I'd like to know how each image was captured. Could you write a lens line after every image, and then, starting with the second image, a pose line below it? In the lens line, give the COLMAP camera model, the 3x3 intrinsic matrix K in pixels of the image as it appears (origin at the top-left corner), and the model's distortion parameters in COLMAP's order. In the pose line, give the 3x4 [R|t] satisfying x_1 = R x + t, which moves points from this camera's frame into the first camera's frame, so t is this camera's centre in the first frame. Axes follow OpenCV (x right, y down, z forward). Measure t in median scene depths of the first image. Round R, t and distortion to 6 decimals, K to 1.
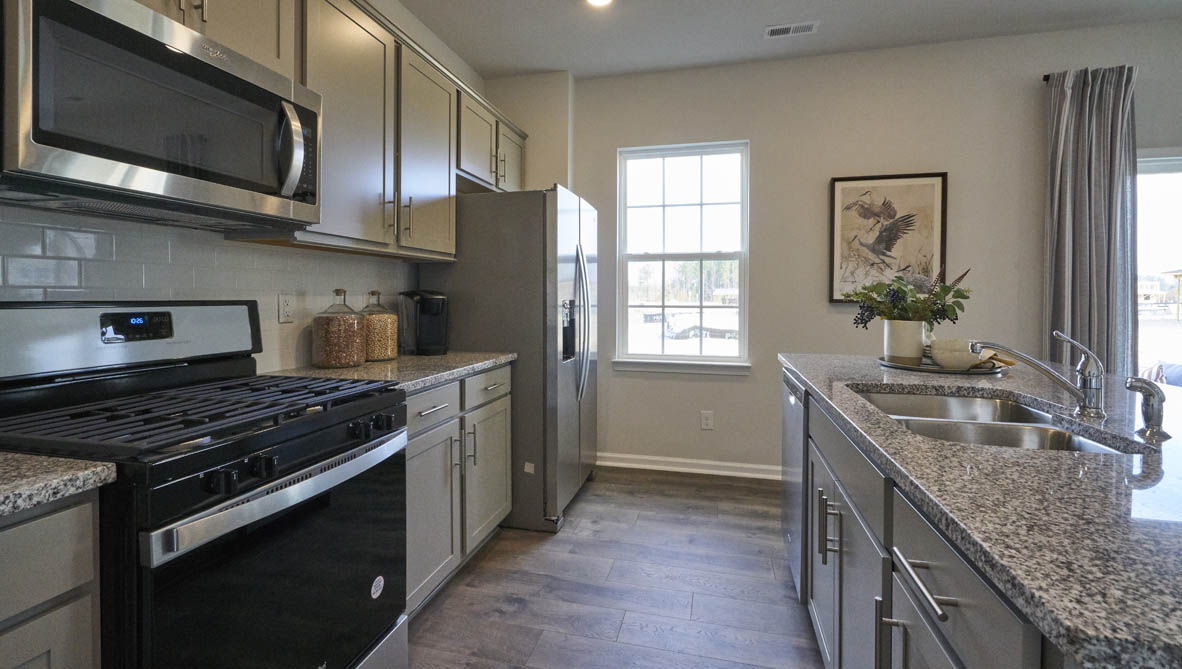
lens RADIAL K [[525.4, 0, 589.2], [0, 525.4, 303.6], [0, 0, 1]] dist [-0.000430, -0.000146]
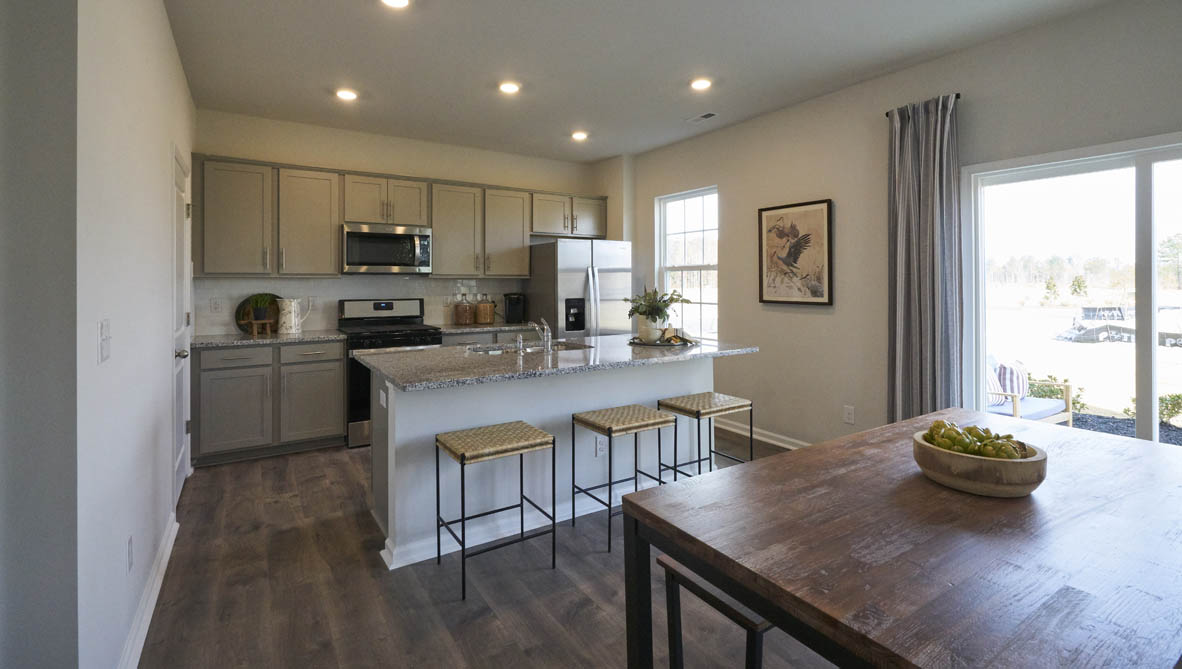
lens RADIAL K [[528.4, 0, 590.3], [0, 528.4, 283.6], [0, 0, 1]] dist [-0.000564, -0.000077]
pose [[0.735259, -0.001449, -0.677784, 1.083945], [-0.006185, 0.999942, -0.008848, -0.036569], [0.677758, 0.010698, 0.735207, -0.281031]]
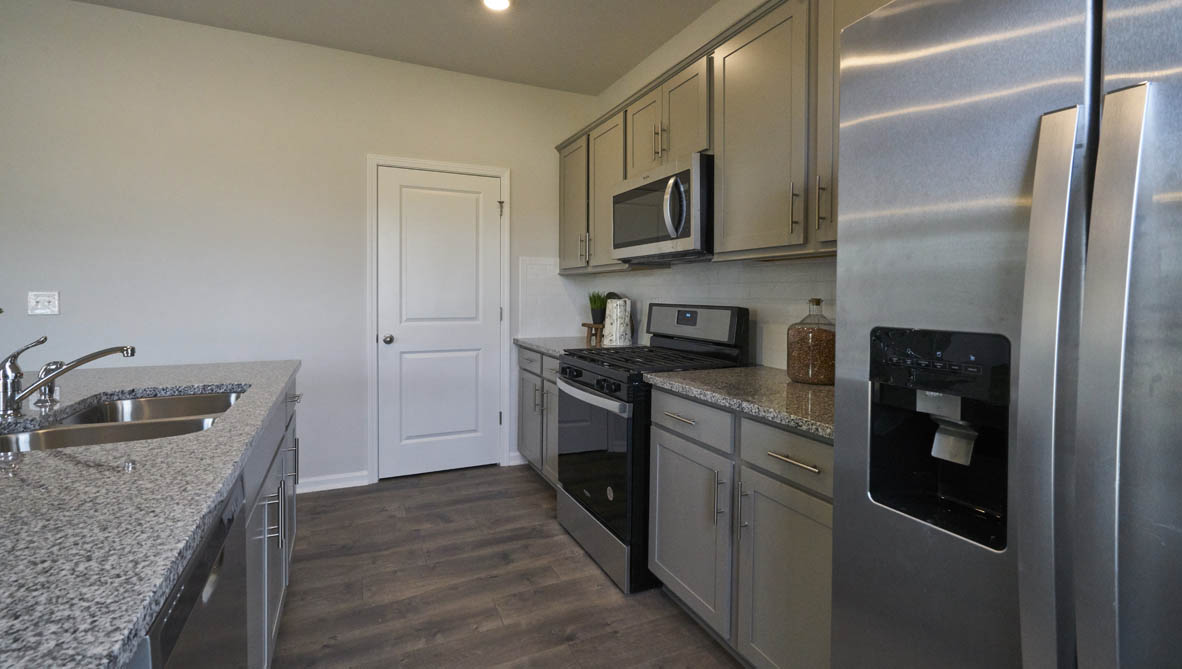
lens RADIAL K [[519.7, 0, 590.5], [0, 519.7, 303.1], [0, 0, 1]] dist [0.000411, 0.000044]
pose [[-0.778198, 0.002749, -0.628014, 0.266421], [-0.018993, 0.999430, 0.027909, -0.024569], [0.627732, 0.033646, -0.777702, 0.963034]]
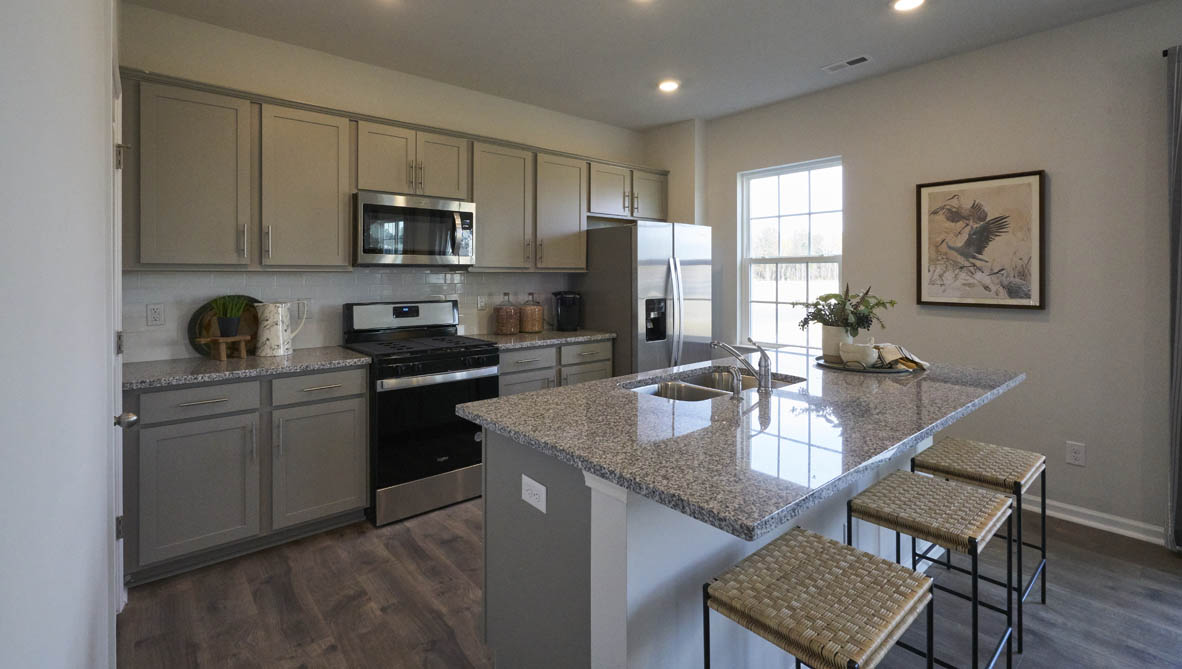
lens RADIAL K [[529.8, 0, 587.3], [0, 529.8, 278.0], [0, 0, 1]] dist [-0.001603, 0.000702]
pose [[0.815675, 0.000968, -0.578510, 0.550321], [-0.006209, 0.999956, -0.007081, -0.044288], [0.578478, 0.009368, 0.815644, -0.234889]]
